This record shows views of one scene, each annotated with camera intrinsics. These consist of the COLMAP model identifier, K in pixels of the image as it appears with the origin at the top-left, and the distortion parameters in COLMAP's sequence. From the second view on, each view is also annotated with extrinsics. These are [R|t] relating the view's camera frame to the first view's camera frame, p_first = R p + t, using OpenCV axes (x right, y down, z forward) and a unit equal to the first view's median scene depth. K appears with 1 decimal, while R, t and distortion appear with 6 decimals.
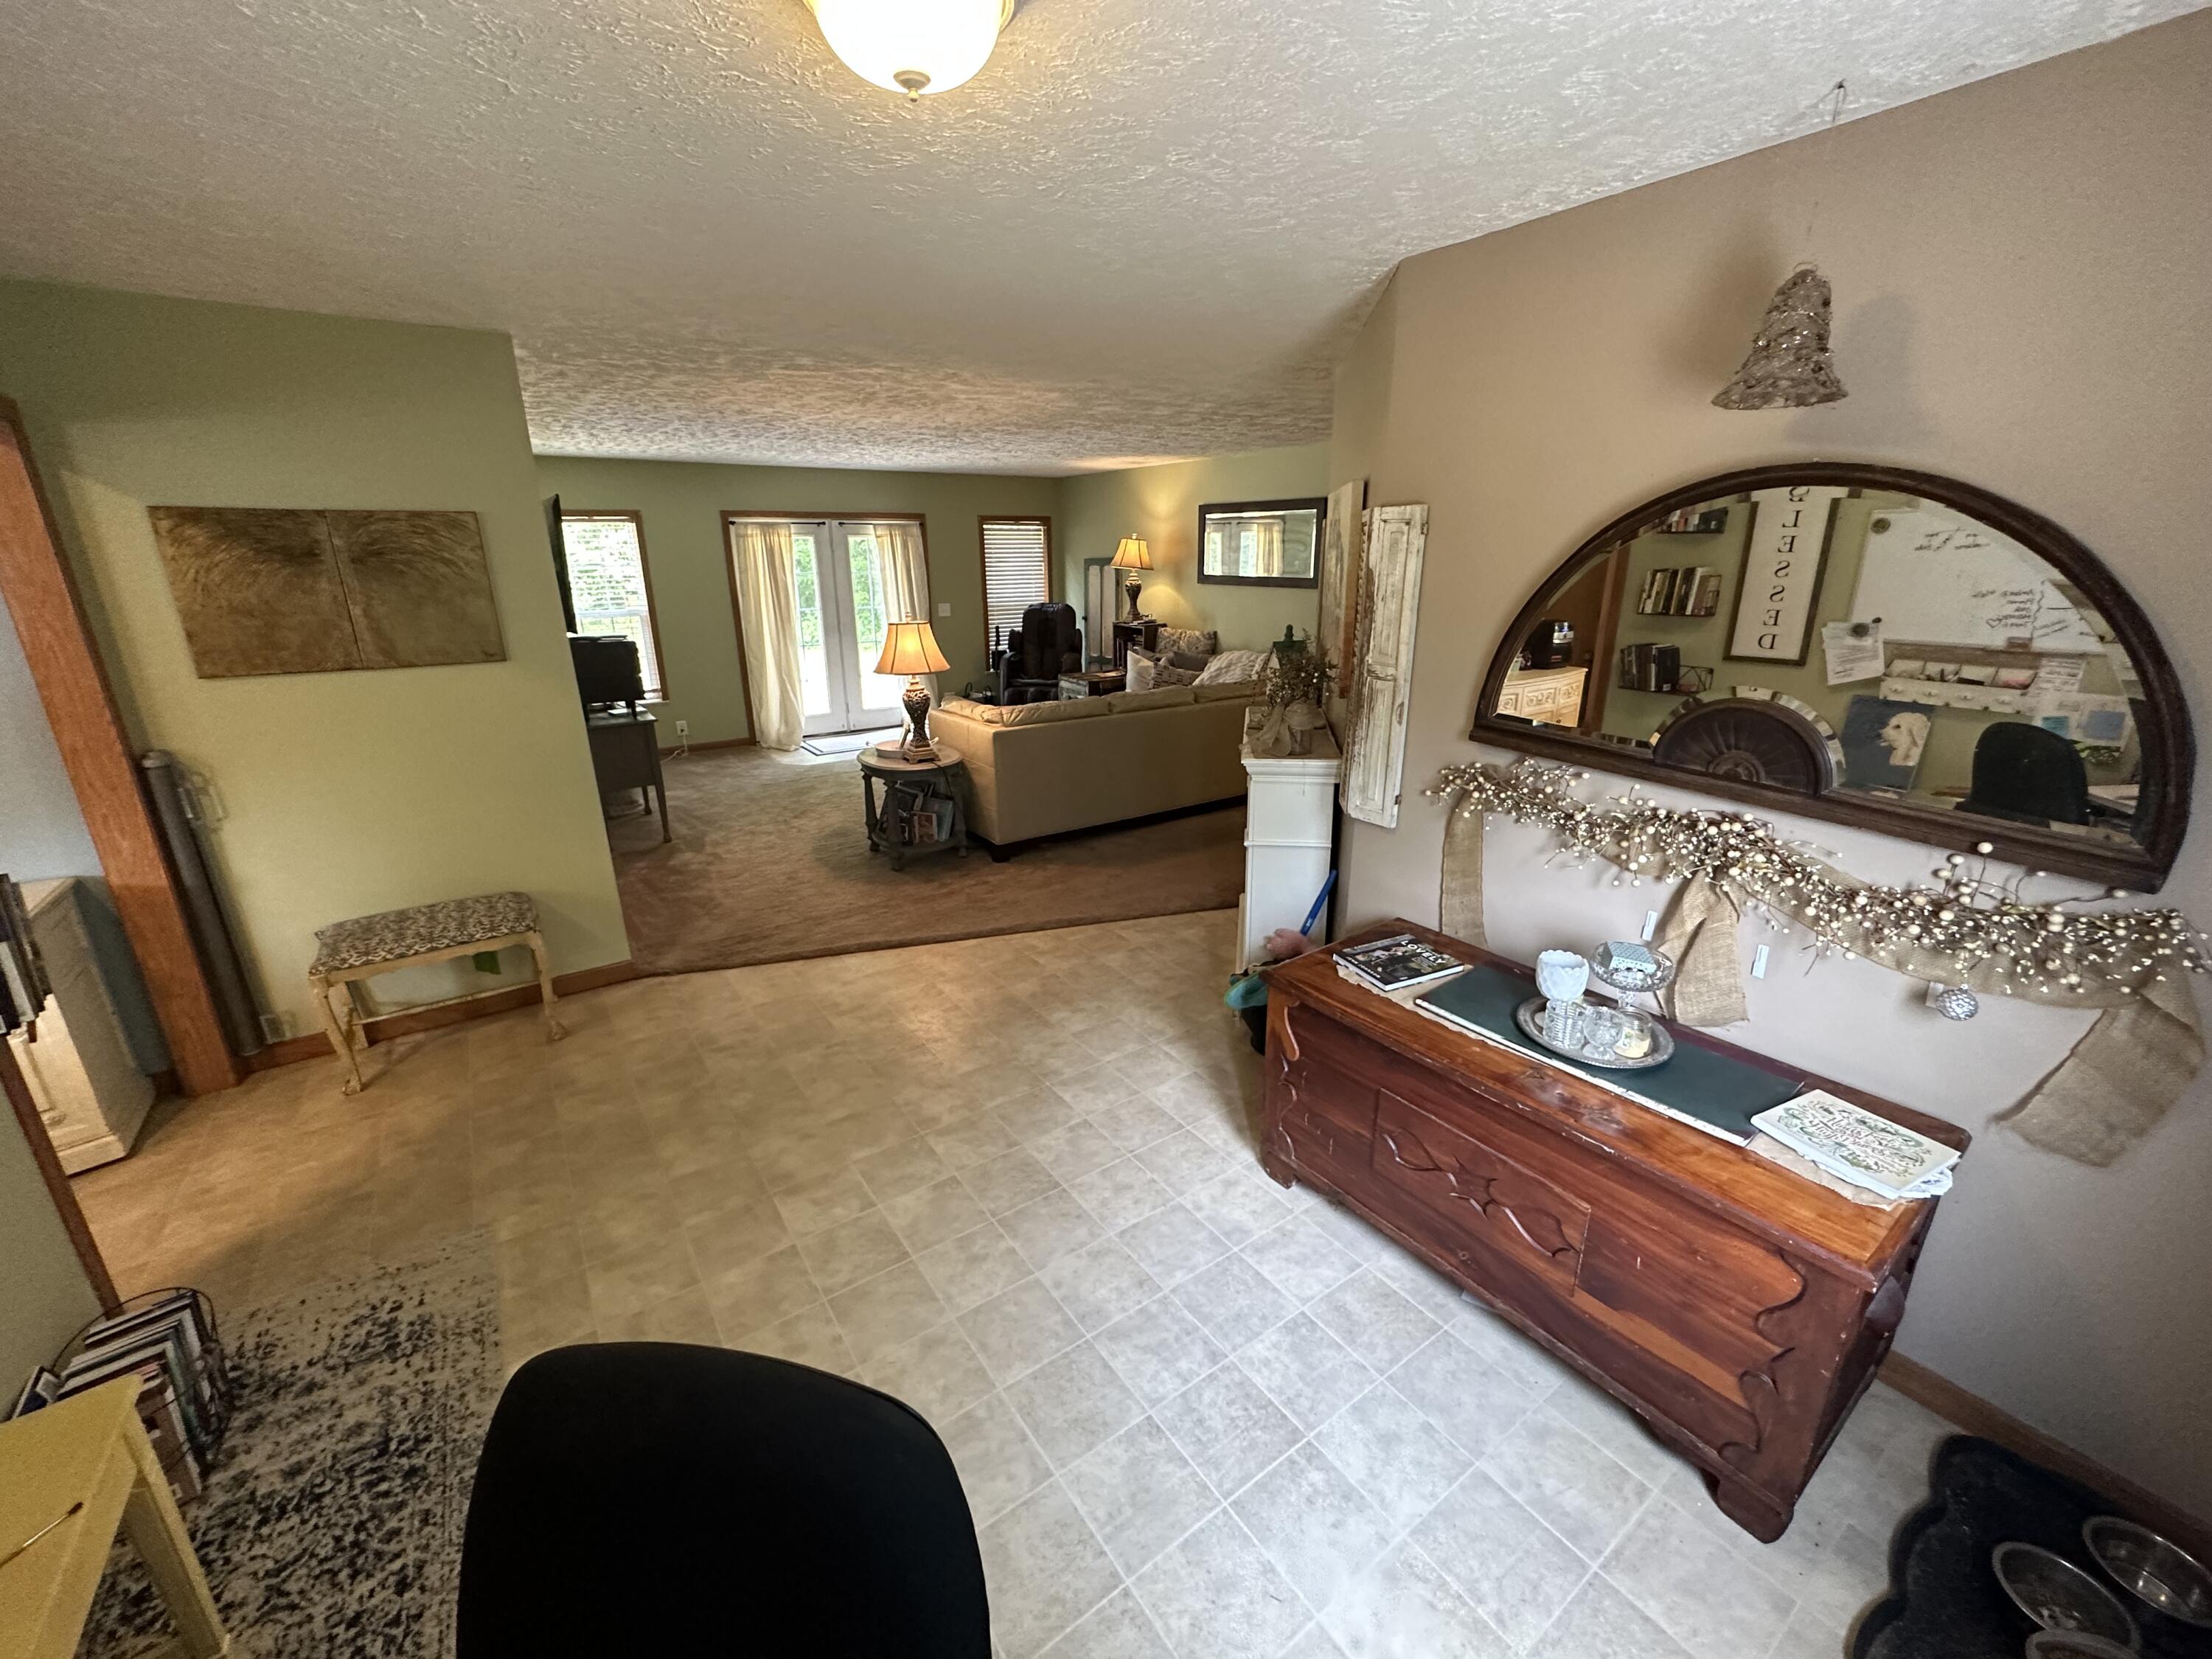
lens RADIAL K [[881.1, 0, 1106.0], [0, 881.1, 829.5], [0, 0, 1]] dist [-0.001800, -0.000122]
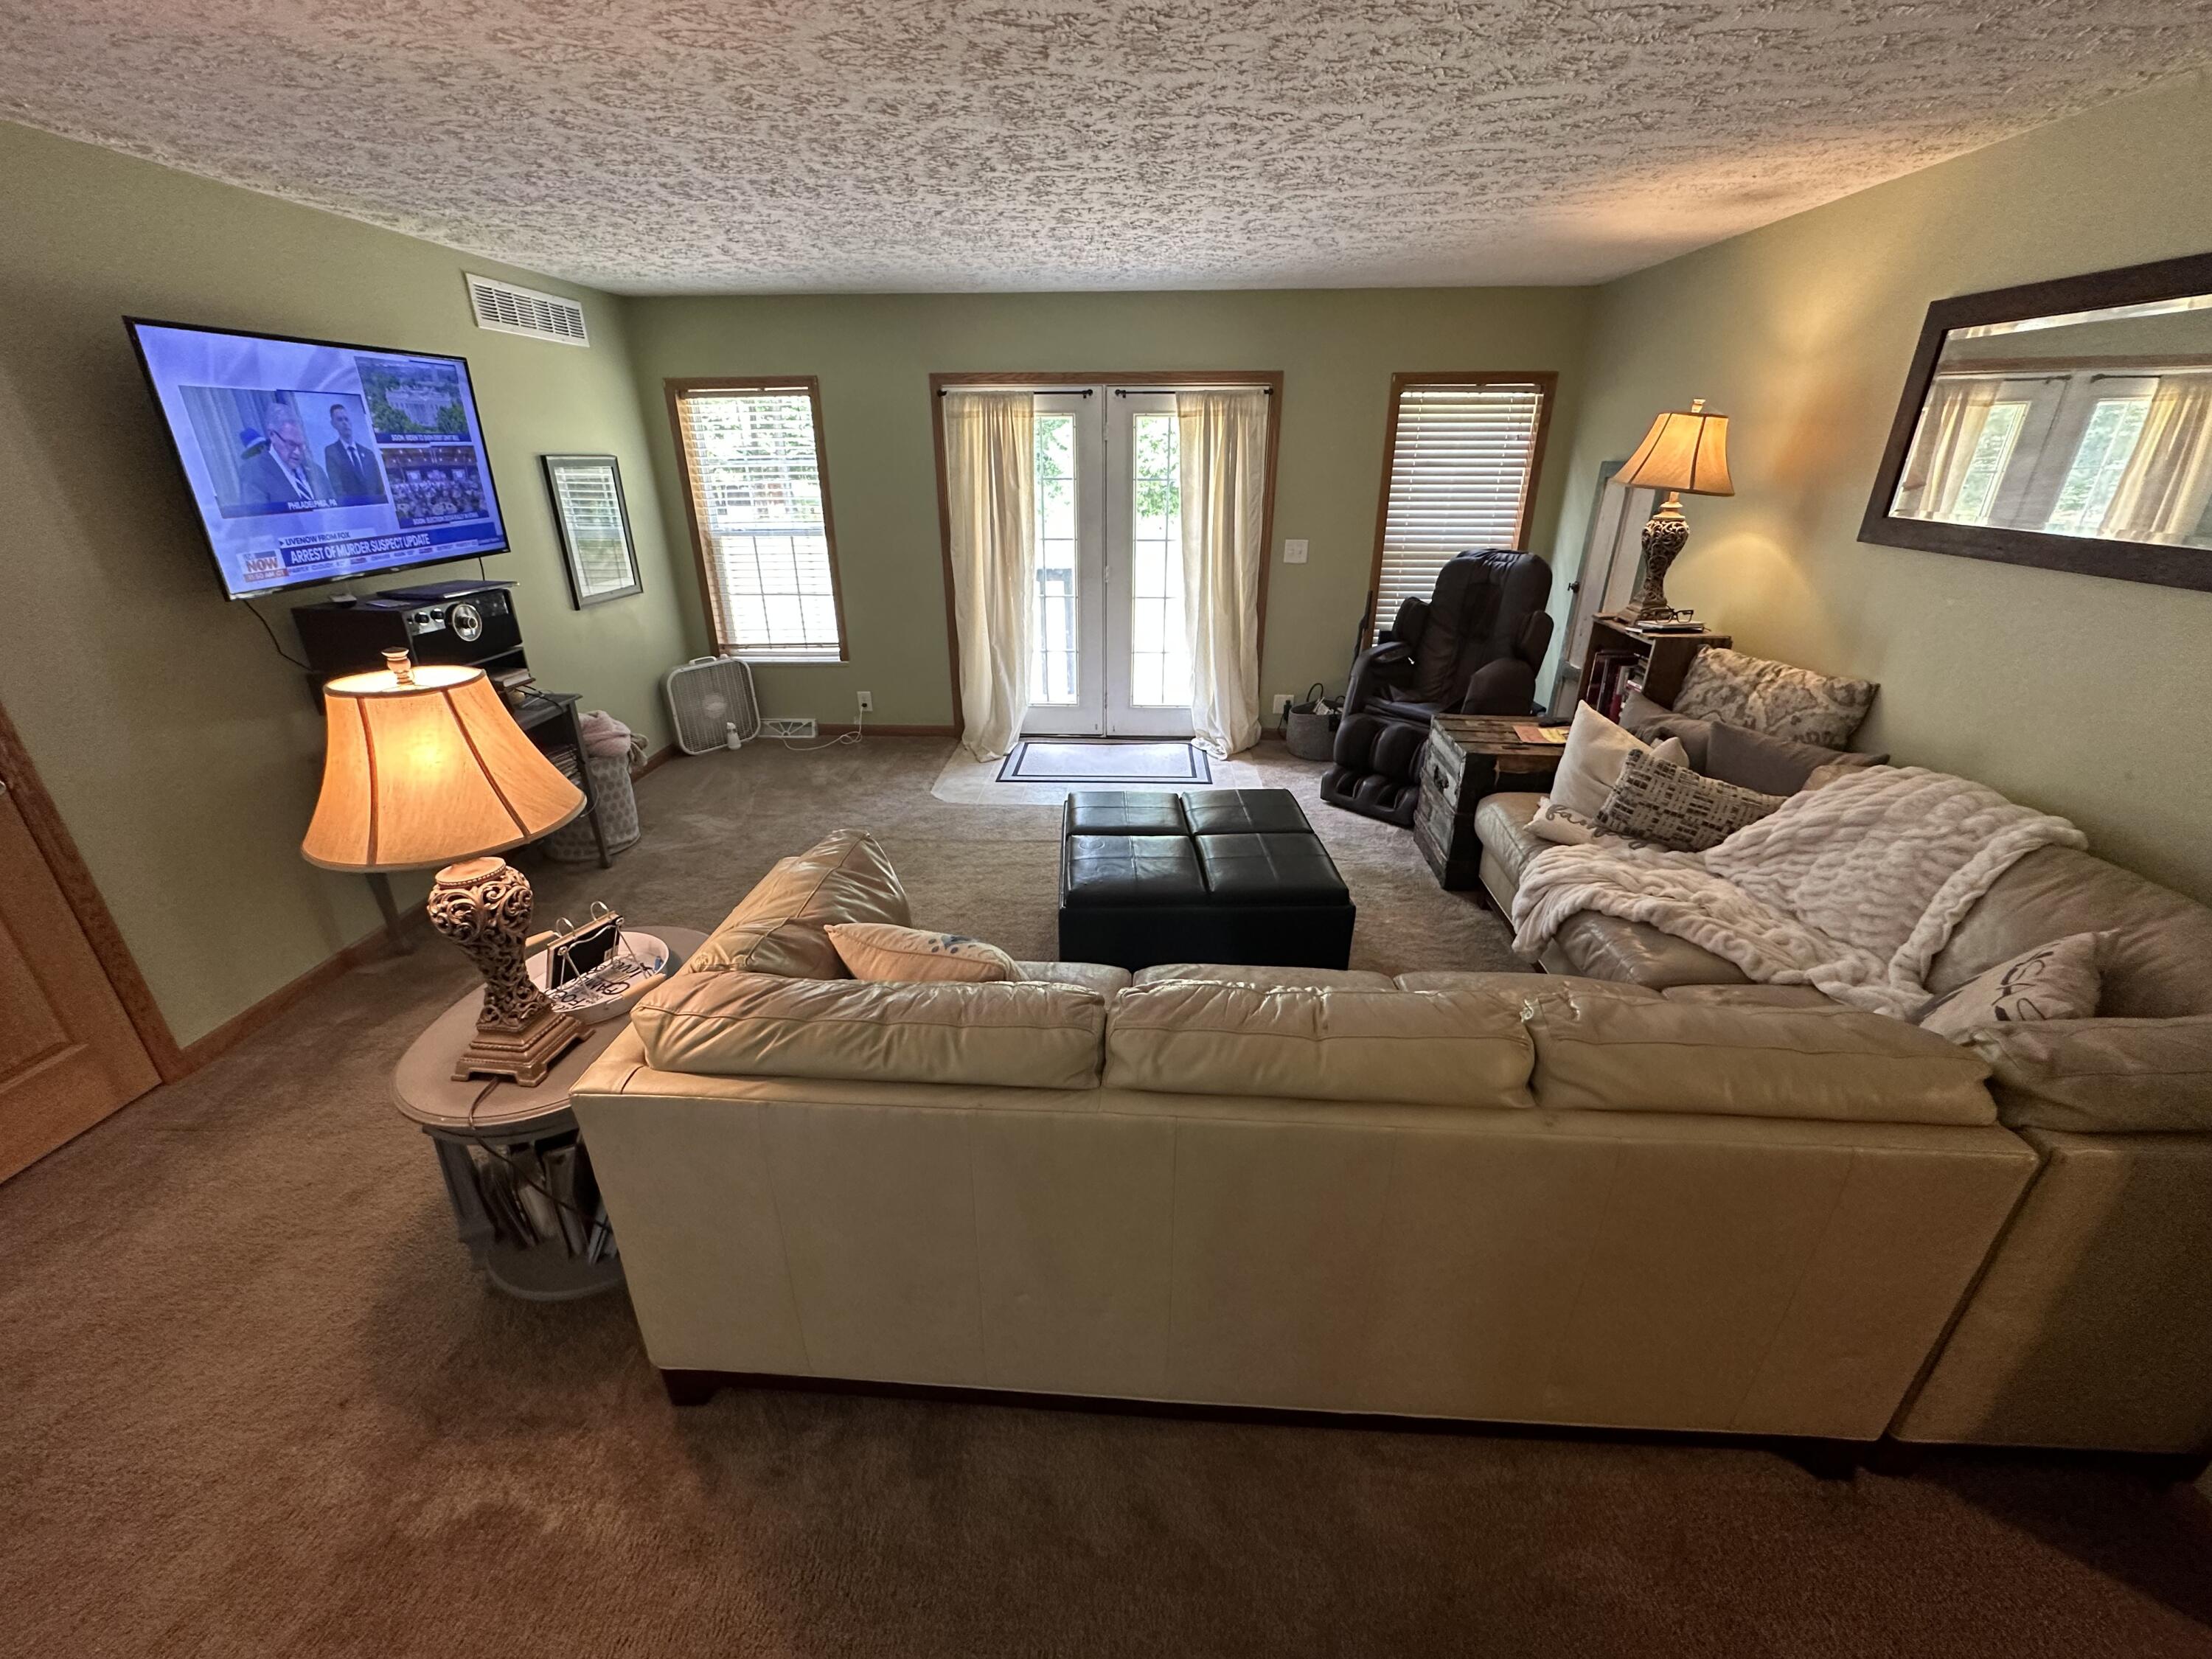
lens RADIAL K [[881.1, 0, 1106.0], [0, 881.1, 829.5], [0, 0, 1]] dist [-0.001800, -0.000122]
pose [[0.787013, 0.252248, -0.563010, 0.092269], [-0.190531, 0.967360, 0.167073, -0.165478], [0.586777, -0.024218, 0.809386, 0.522762]]
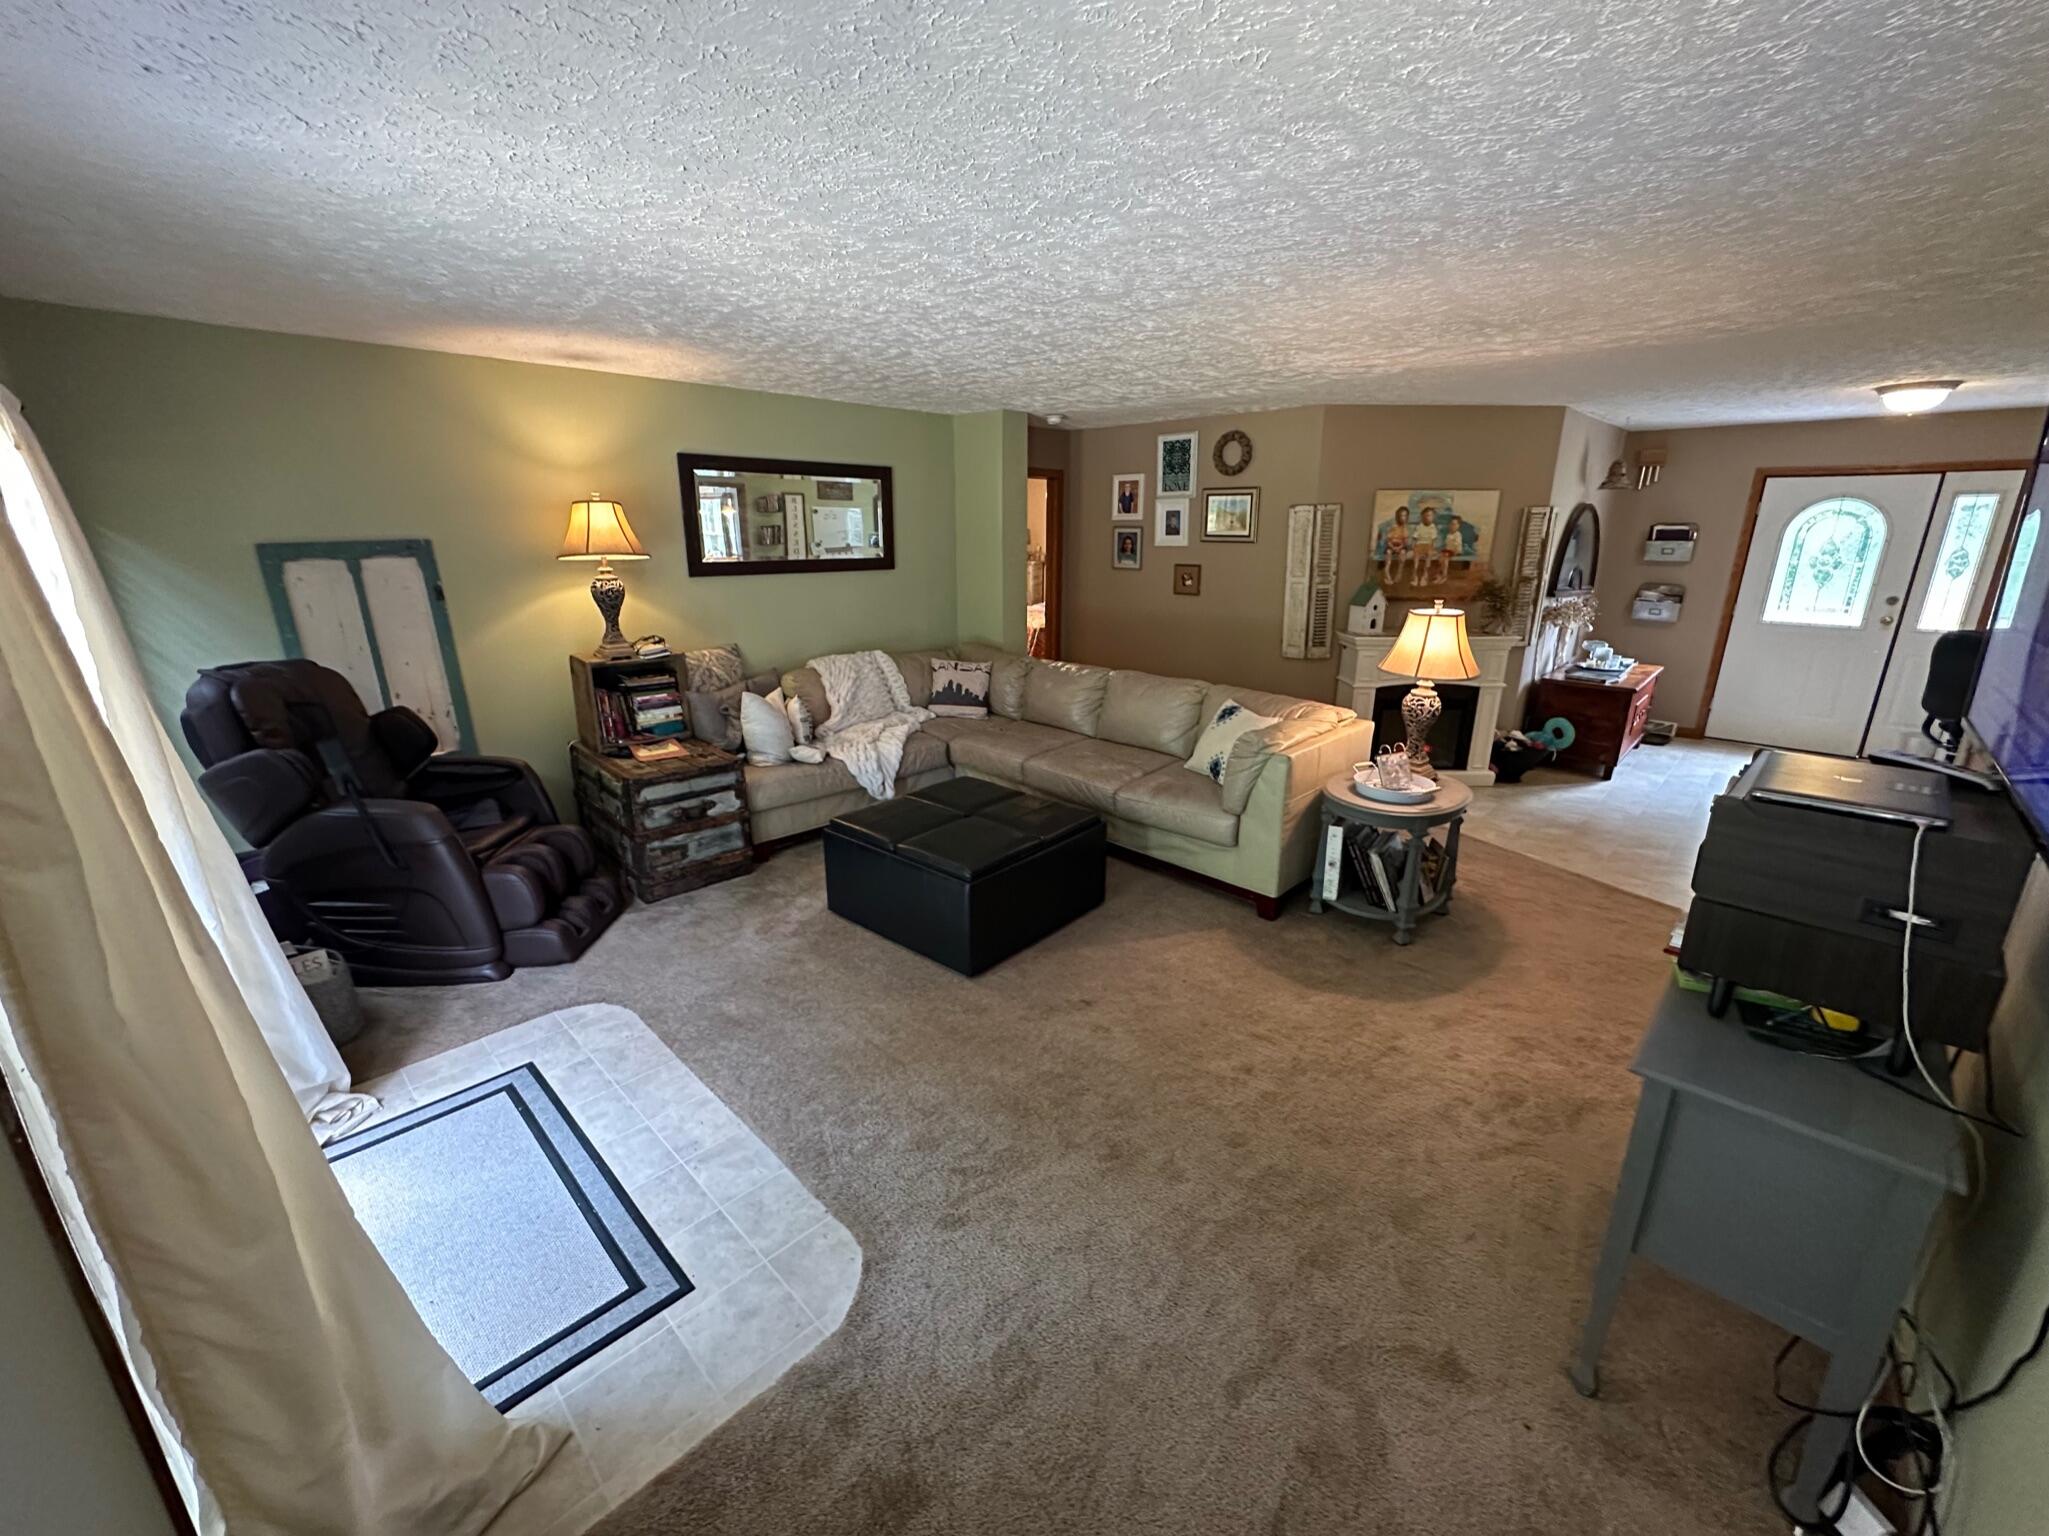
lens RADIAL K [[816.2, 0, 1024.5], [0, 816.2, 768.0], [0, 0, 1]] dist [-0.001800, -0.000122]
pose [[-0.184959, -0.268881, 0.945248, -0.525701], [0.298617, 0.900987, 0.314722, -0.266722], [-0.936279, 0.340478, -0.086353, 0.865292]]
